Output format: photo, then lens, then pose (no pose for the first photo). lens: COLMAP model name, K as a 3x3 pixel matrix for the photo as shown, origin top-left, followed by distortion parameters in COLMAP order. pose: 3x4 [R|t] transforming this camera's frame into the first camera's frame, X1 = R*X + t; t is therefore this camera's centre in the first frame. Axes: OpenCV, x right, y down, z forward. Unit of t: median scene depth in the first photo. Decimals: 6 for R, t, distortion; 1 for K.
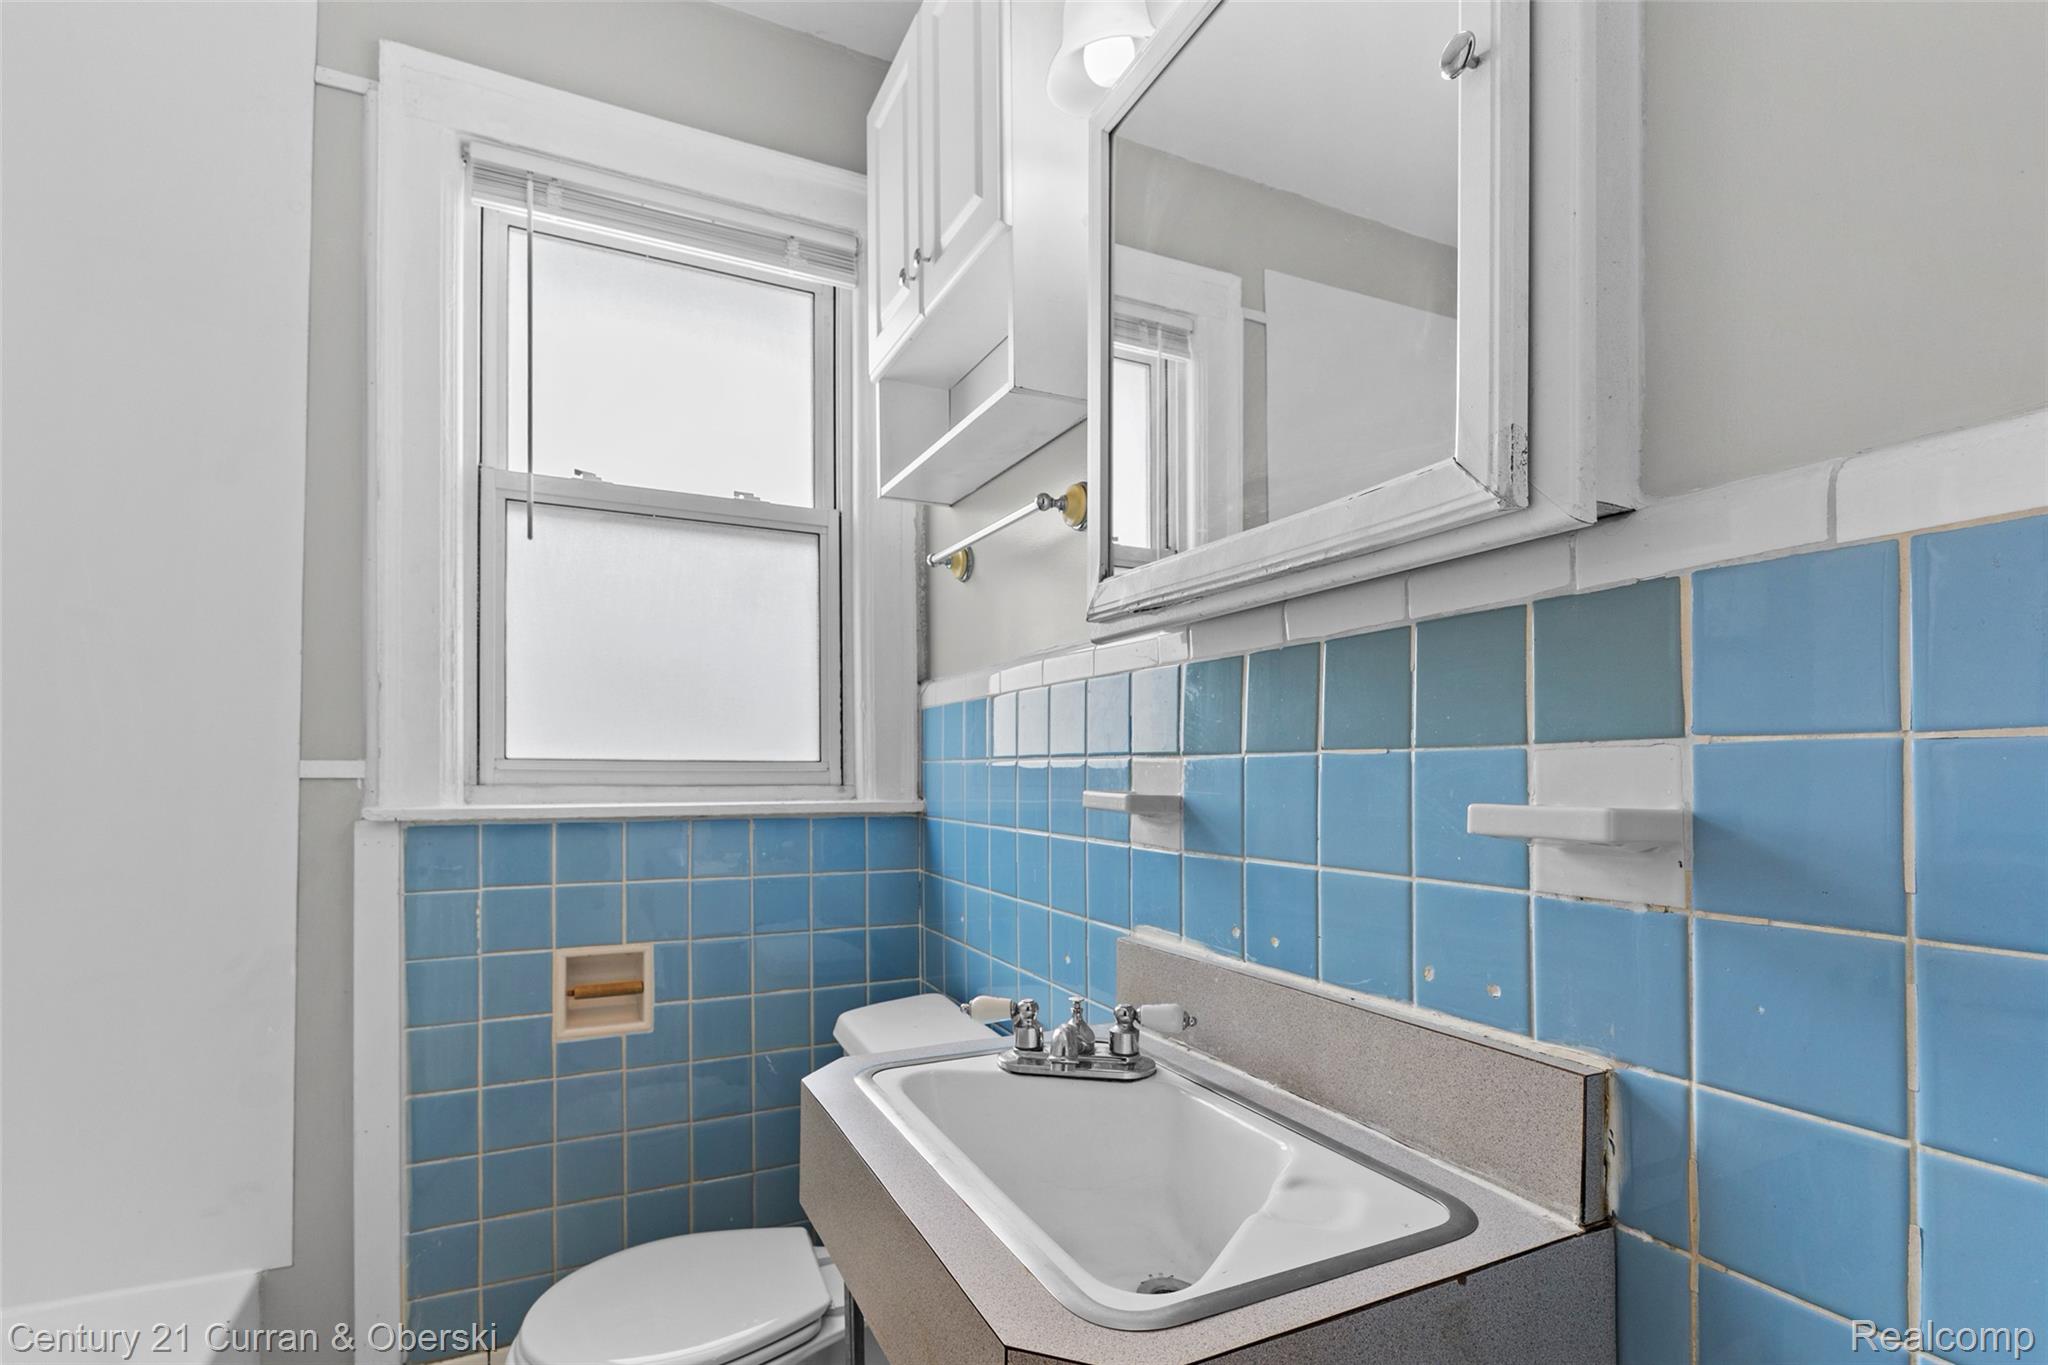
lens RADIAL K [[971.8, 0, 1025.0], [0, 971.8, 763.4], [0, 0, 1]] dist [-0.015160, 0.009983]
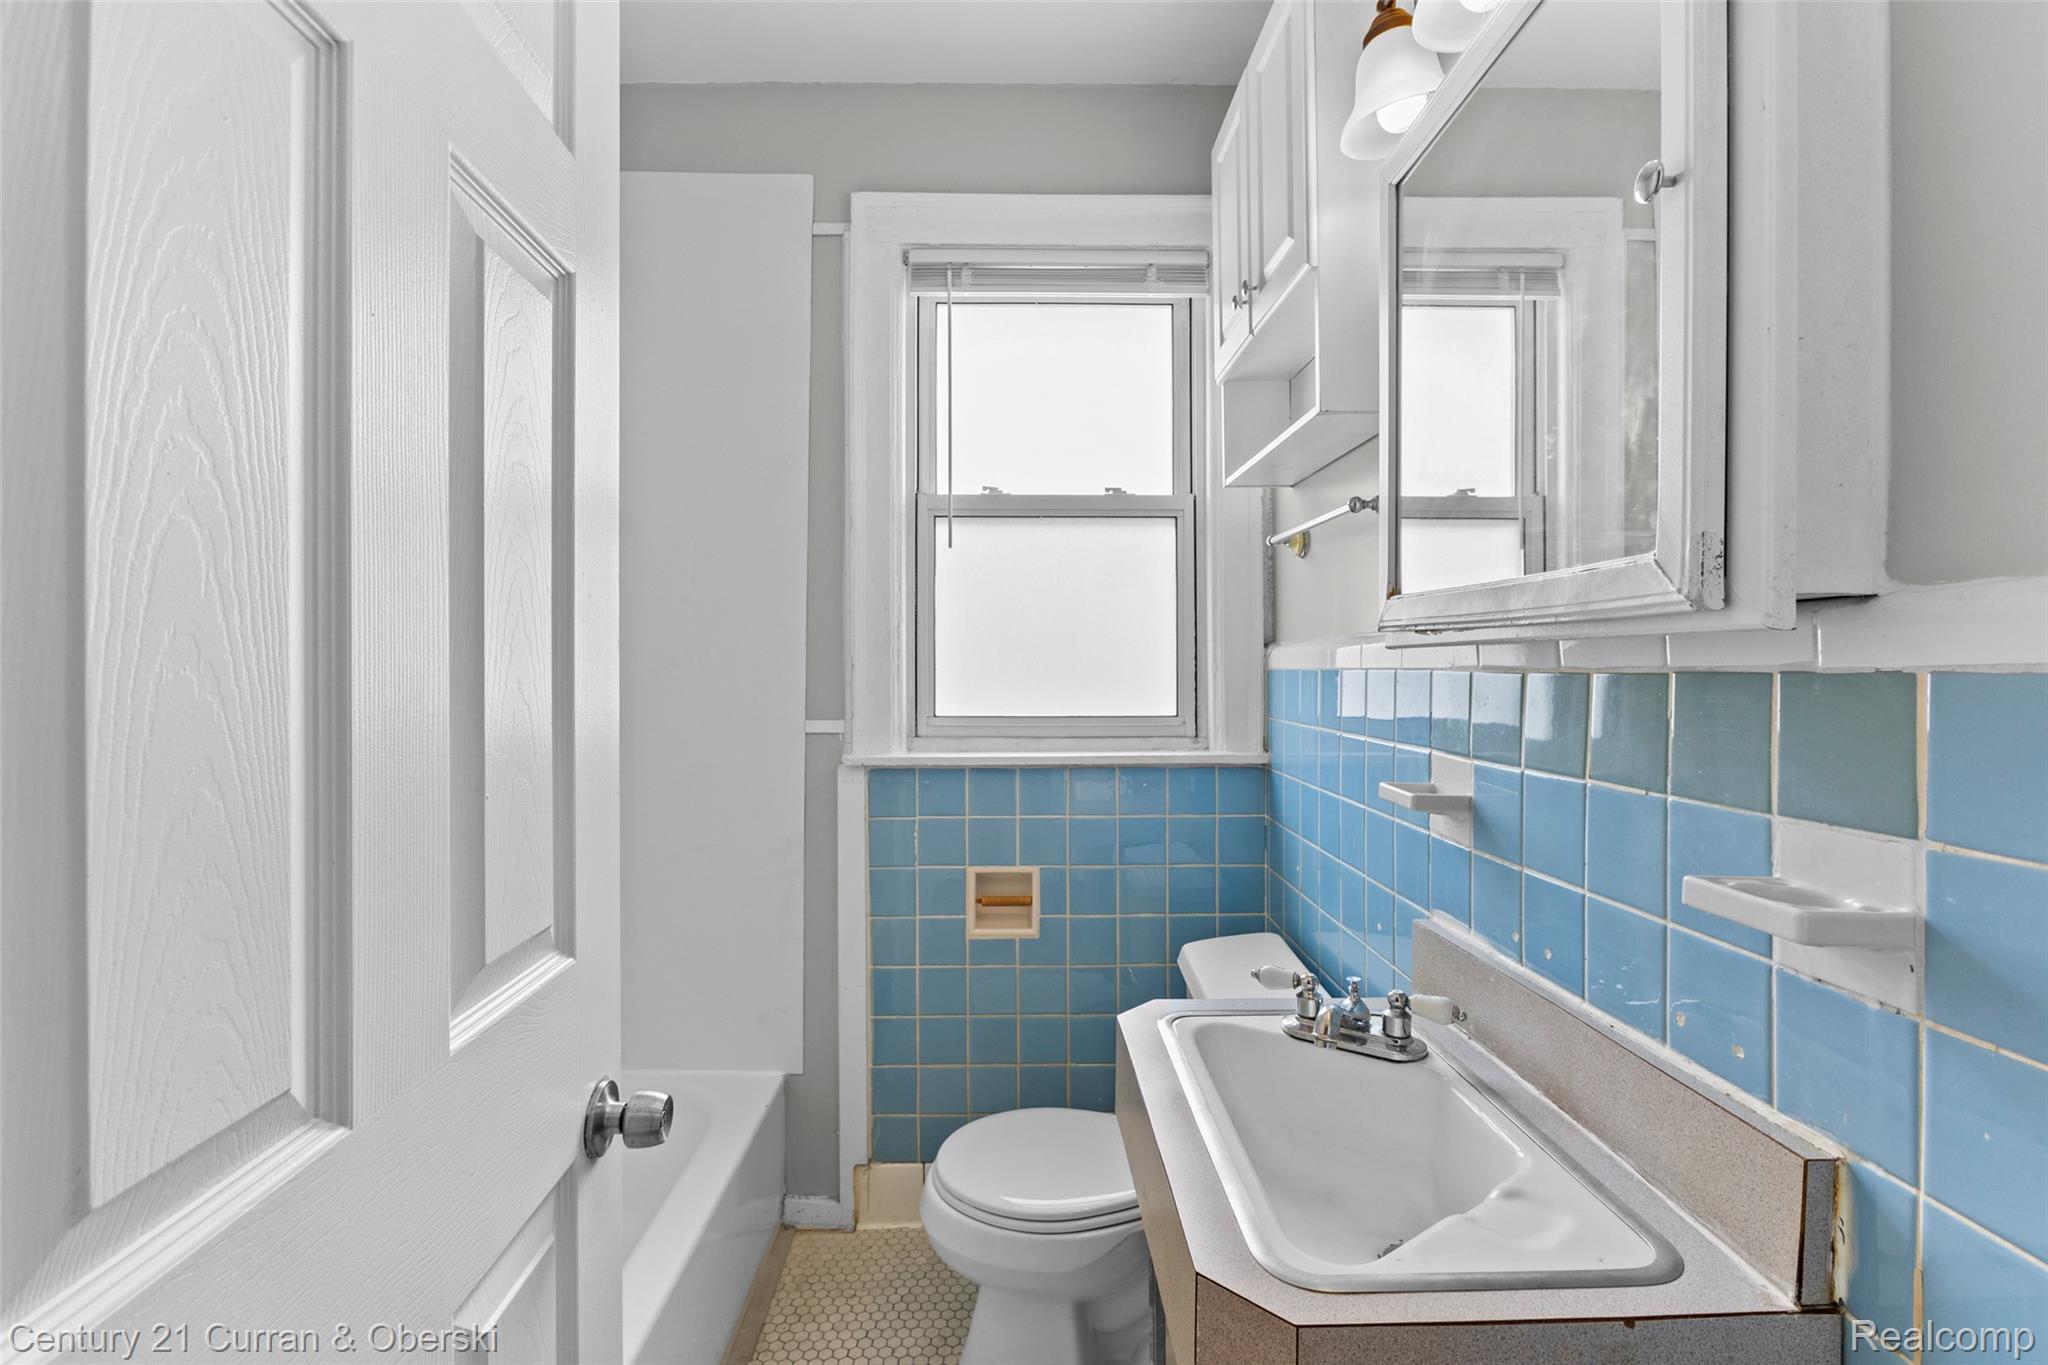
lens RADIAL K [[936.6, 0, 1023.0], [0, 936.6, 652.9], [0, 0, 1]] dist [-0.015848, -0.000230]
pose [[0.905166, -0.002484, -0.425051, 0.128207], [0.004776, 0.999979, 0.004326, -0.110693], [0.425031, -0.005946, 0.905159, -0.111731]]
